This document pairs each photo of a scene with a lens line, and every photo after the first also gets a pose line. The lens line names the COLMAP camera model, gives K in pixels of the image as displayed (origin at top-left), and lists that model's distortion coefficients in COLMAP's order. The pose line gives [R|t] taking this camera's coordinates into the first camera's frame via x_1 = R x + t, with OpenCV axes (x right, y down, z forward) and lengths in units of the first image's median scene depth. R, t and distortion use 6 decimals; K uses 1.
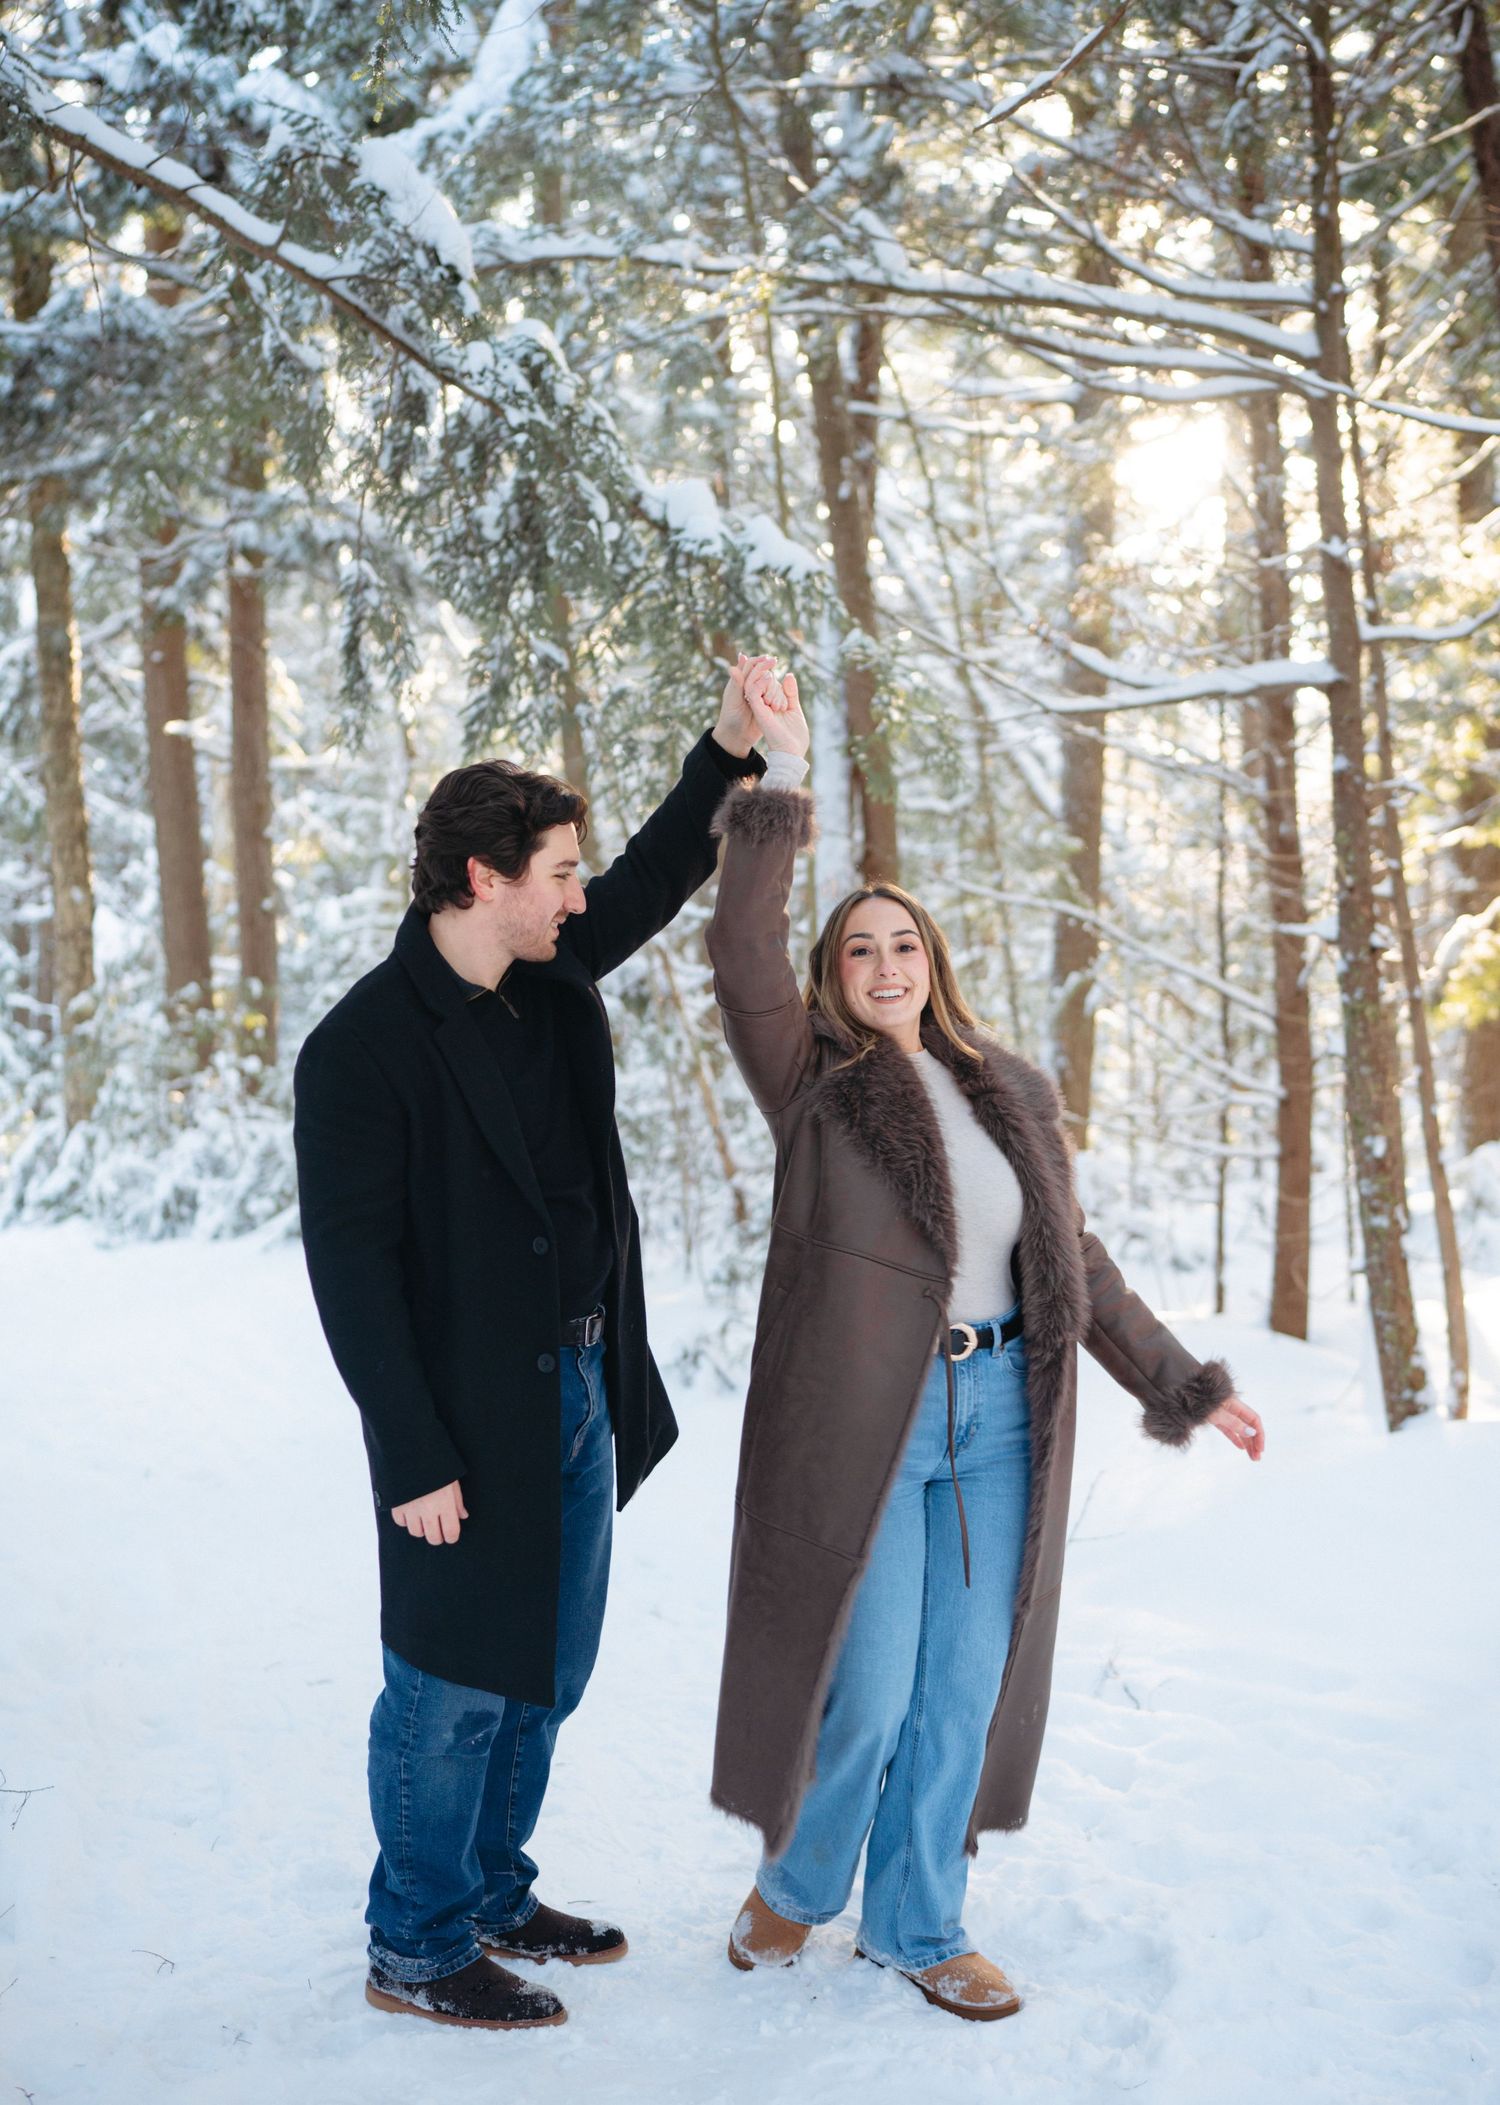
lens RADIAL K [[2585.2, 0, 751.4], [0, 2585.2, 1049.4], [0, 0, 1]] dist [0.020657, 0.000000]
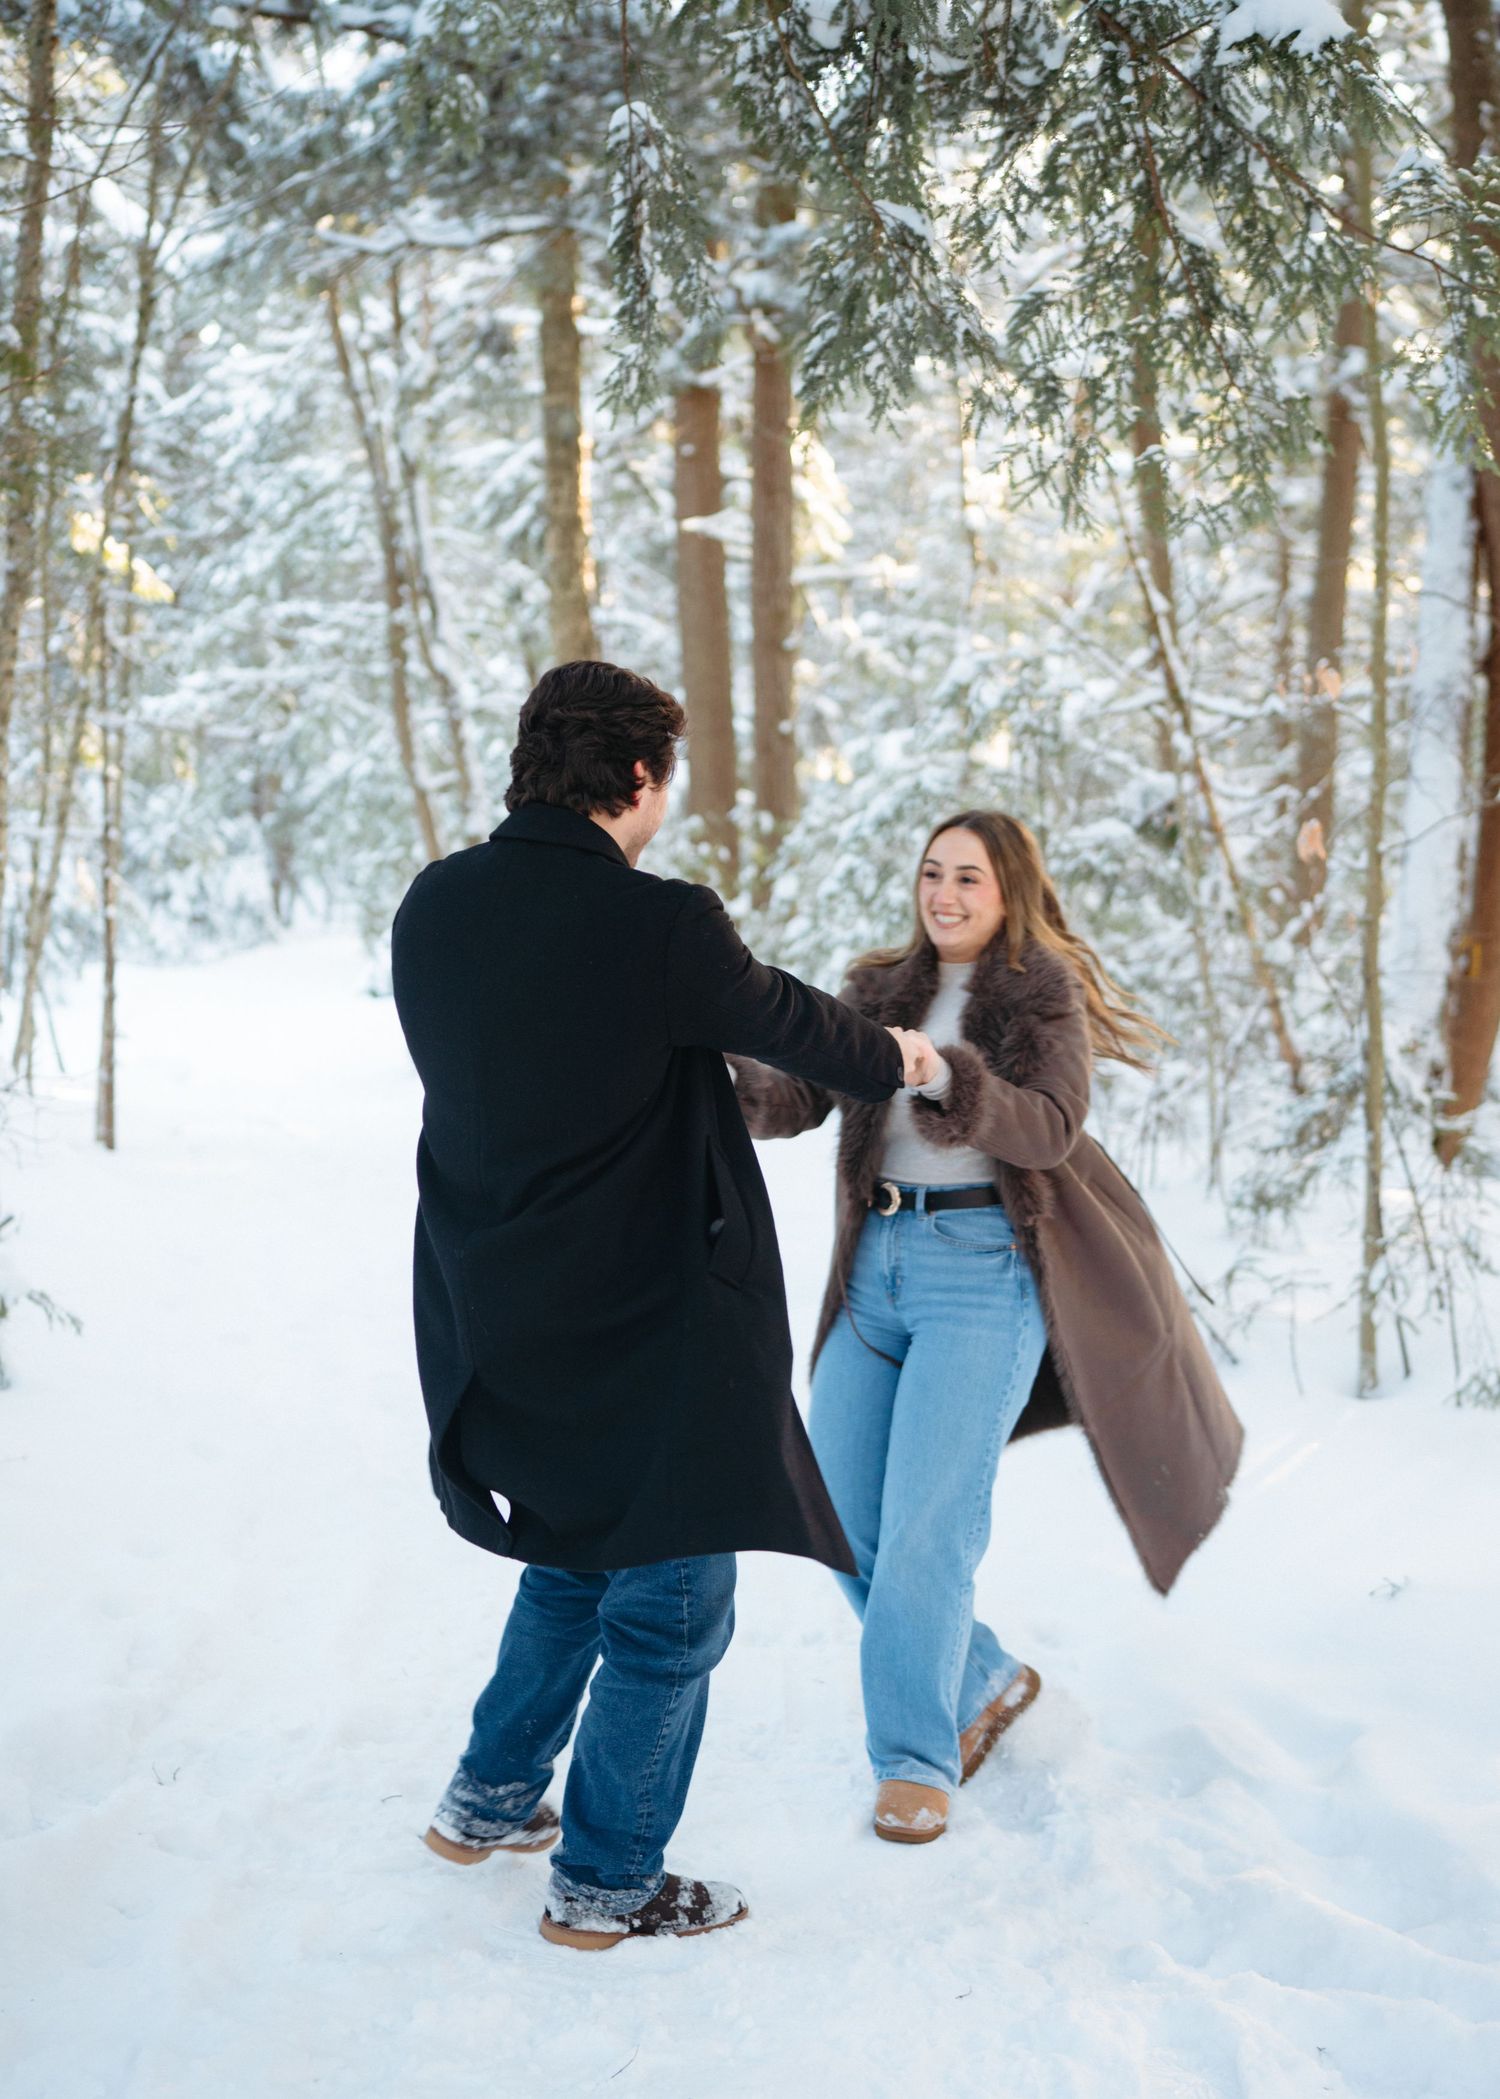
lens RADIAL K [[2577.8, 0, 741.0], [0, 2577.8, 1062.2], [0, 0, 1]] dist [0.020657, 0.000000]
pose [[0.968004, 0.042383, -0.247330, 0.044180], [-0.028285, 0.997781, 0.060277, 0.011525], [0.249336, -0.051353, 0.967055, 0.367554]]
